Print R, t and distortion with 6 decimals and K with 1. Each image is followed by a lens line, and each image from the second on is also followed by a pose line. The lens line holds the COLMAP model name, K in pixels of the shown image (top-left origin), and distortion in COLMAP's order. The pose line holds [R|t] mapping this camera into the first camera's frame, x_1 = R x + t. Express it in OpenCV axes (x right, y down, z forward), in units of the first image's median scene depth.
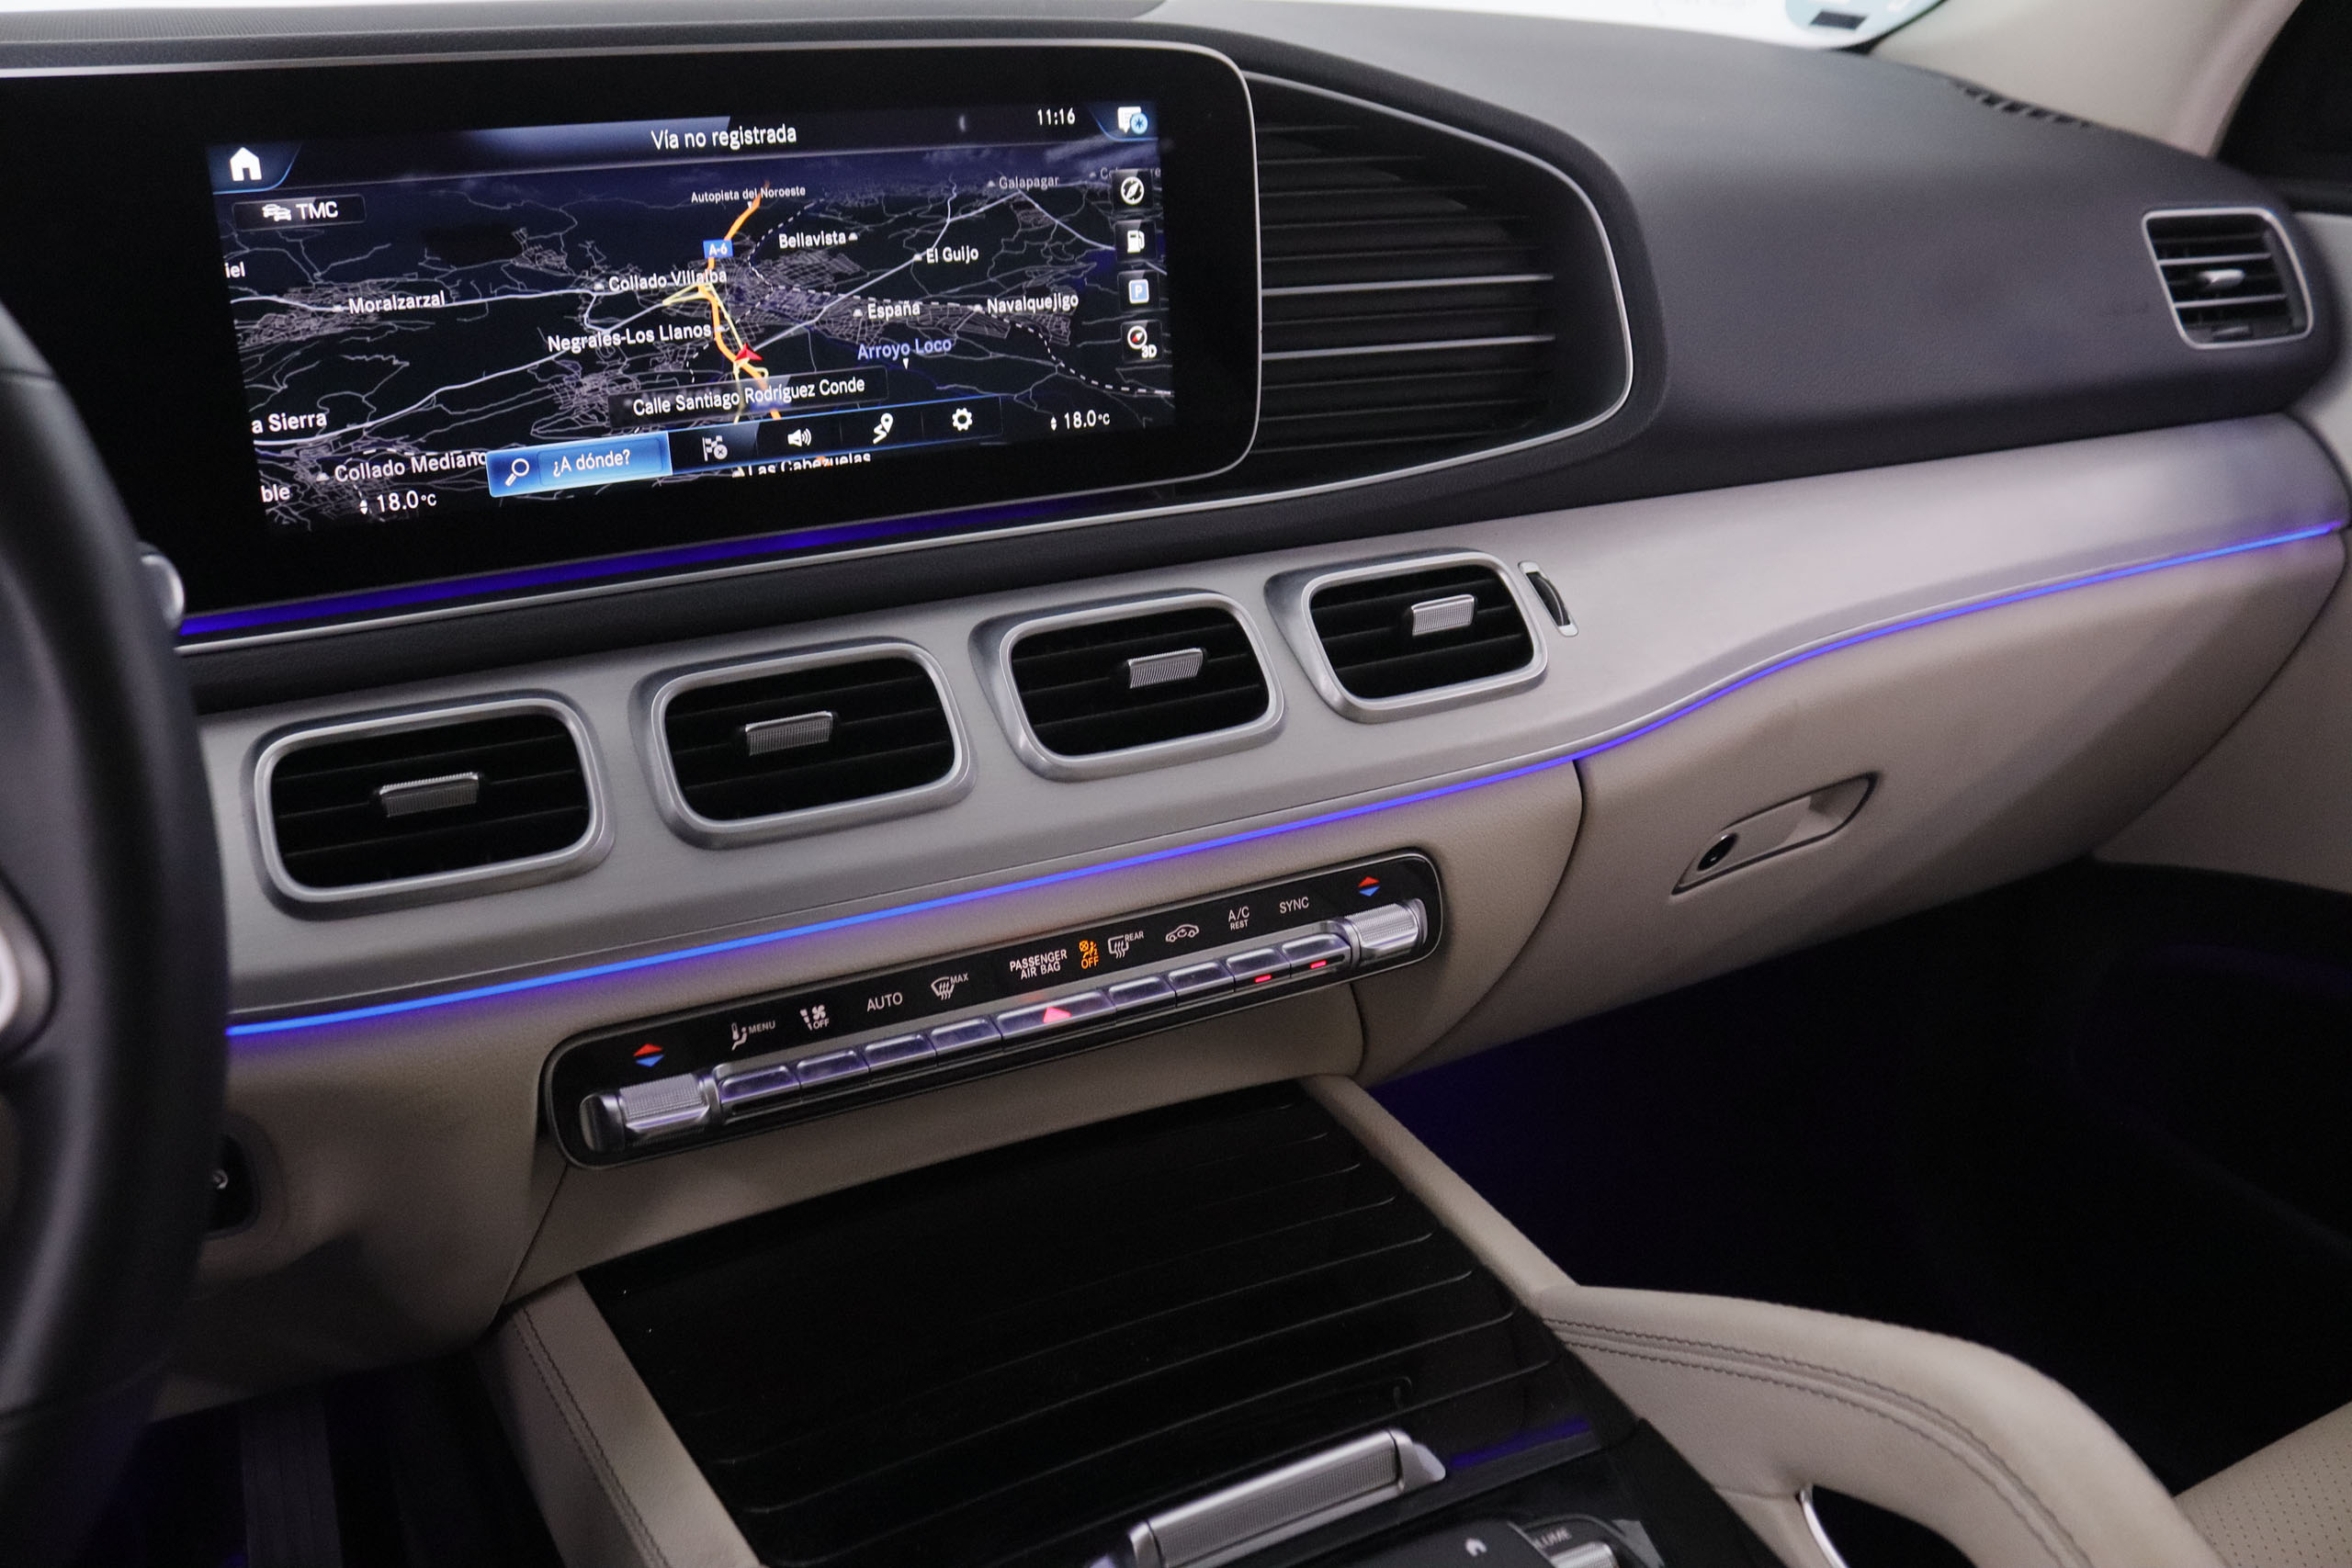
lens RADIAL K [[1975.0, 0, 1183.7], [0, 1975.0, 772.5], [0, 0, 1]] dist [-0.179008, 0.152390]
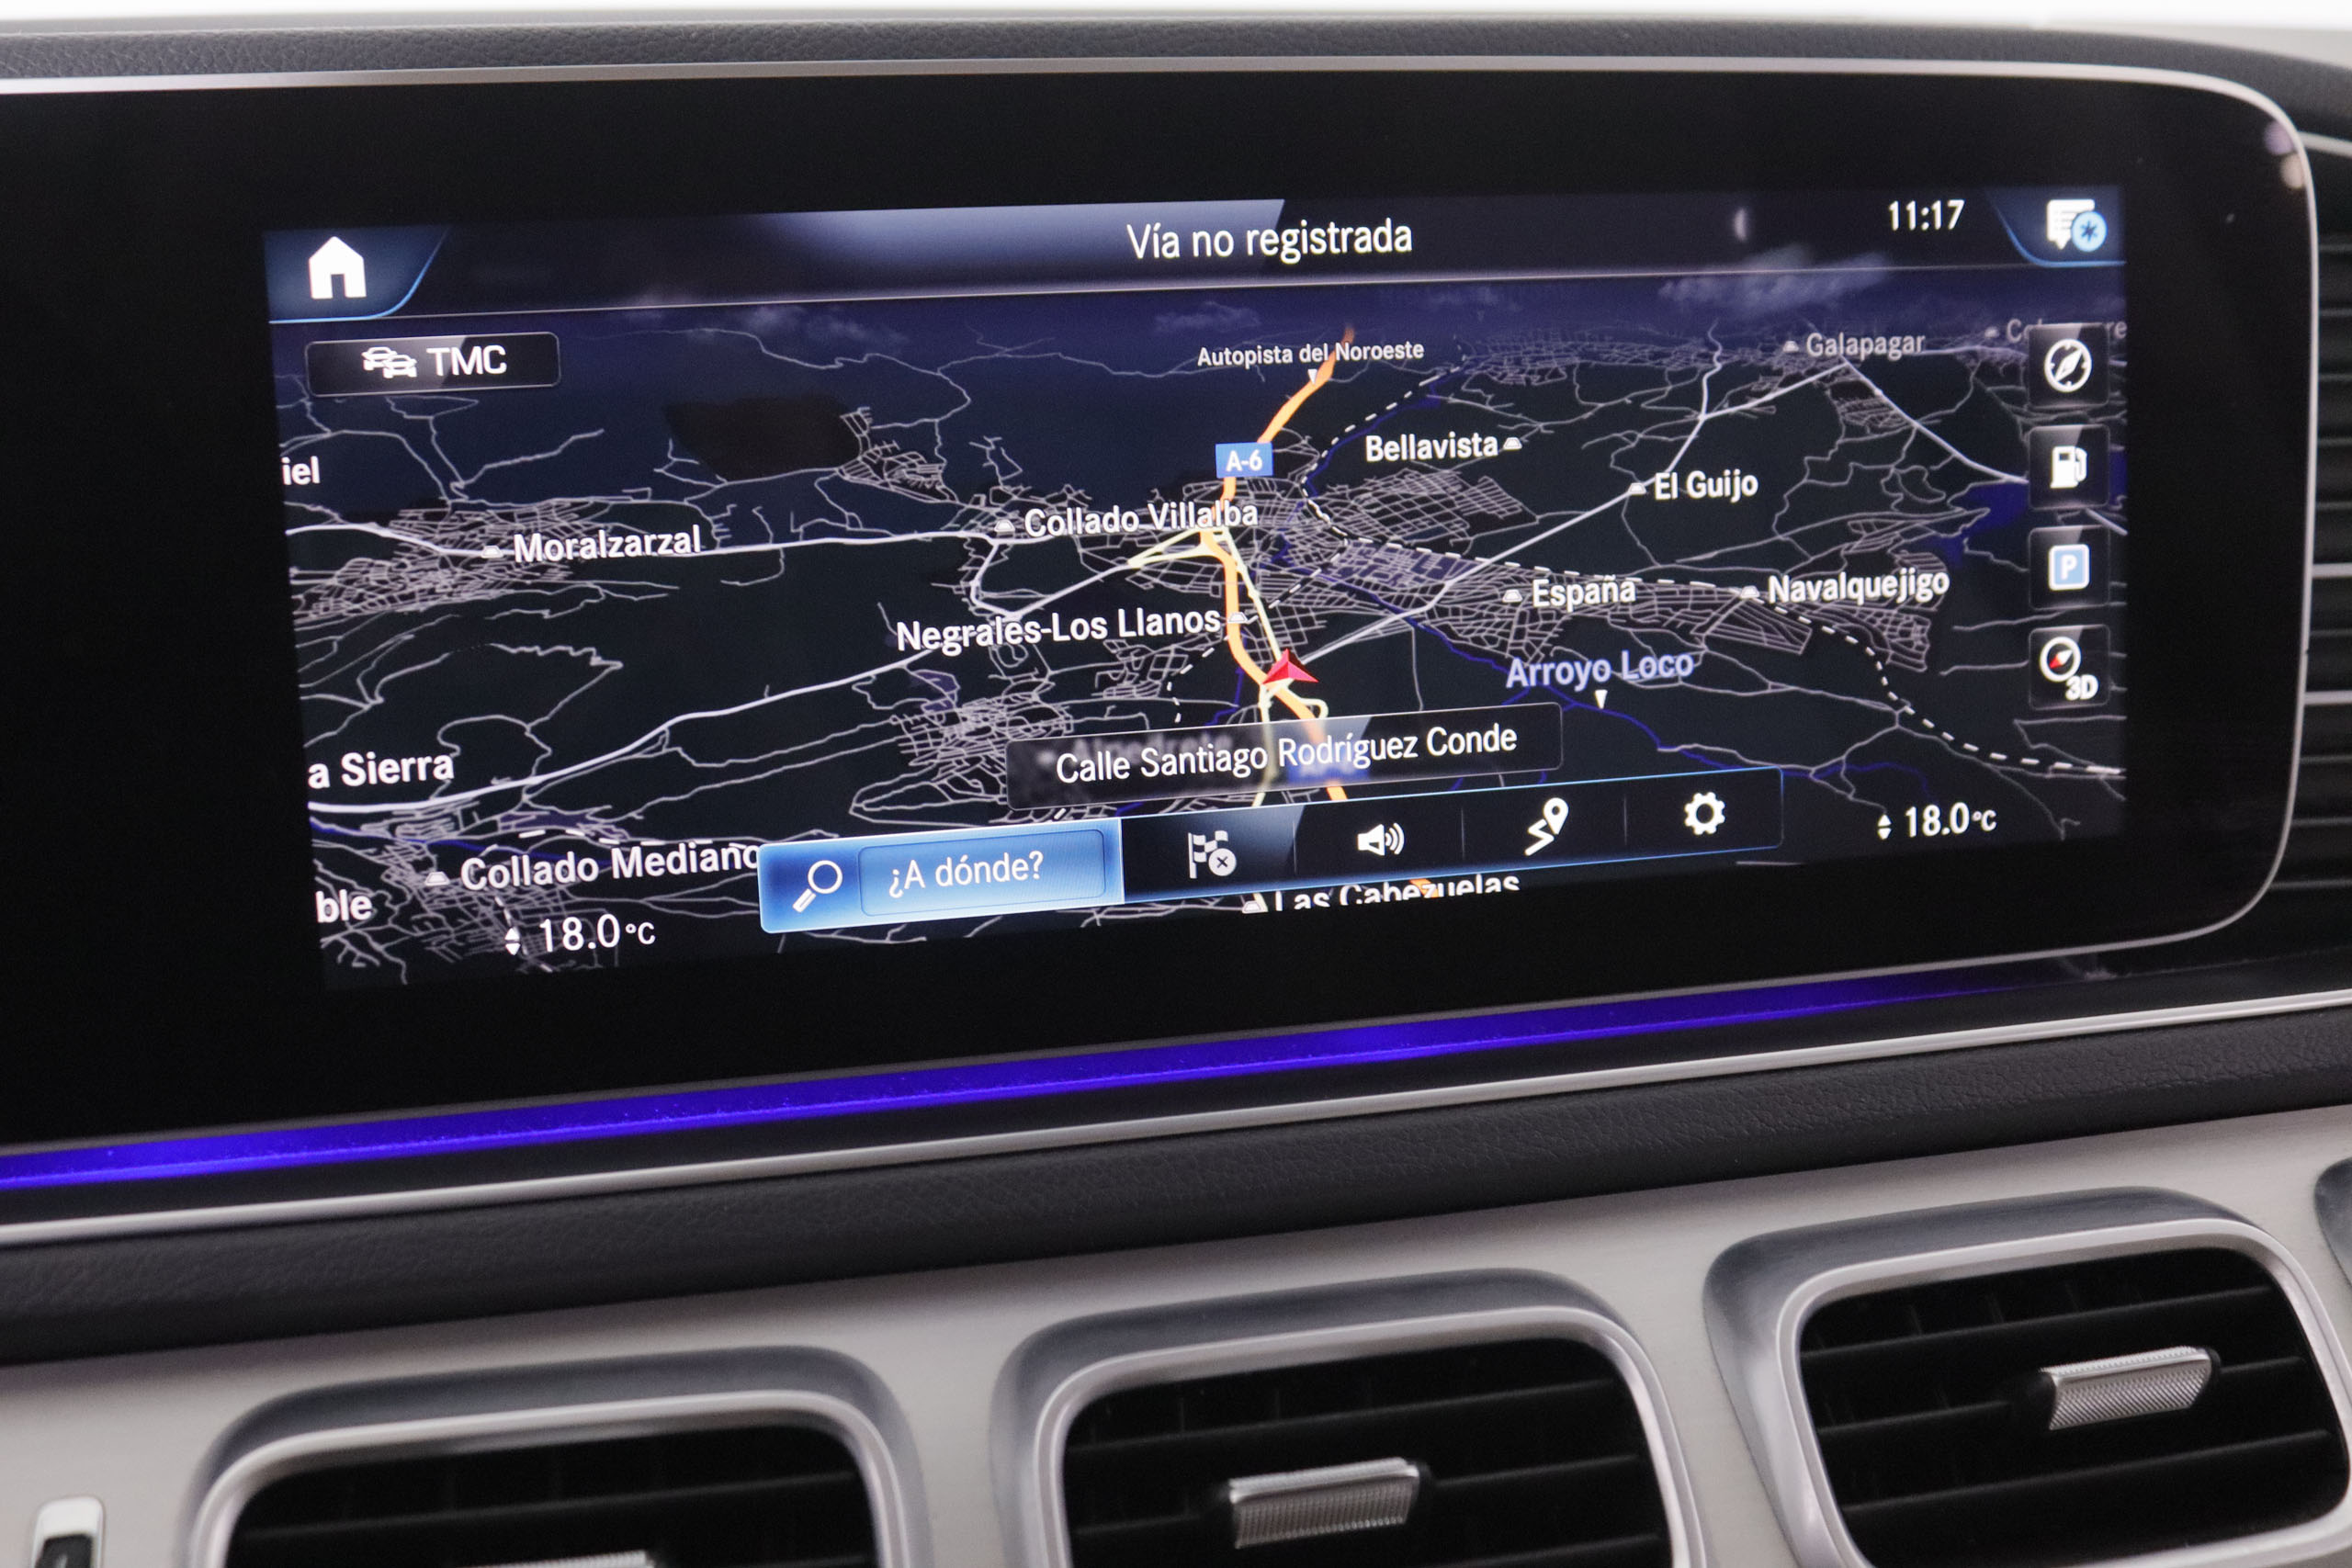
lens RADIAL K [[2805.7, 0, 1168.9], [0, 2805.7, 761.8], [0, 0, 1]] dist [-0.119134, 0.158848]
pose [[0.970563, 0.051469, -0.235284, -0.084524], [-0.081349, 0.989543, -0.119106, -0.104807], [0.226694, 0.134740, 0.964601, 0.304656]]
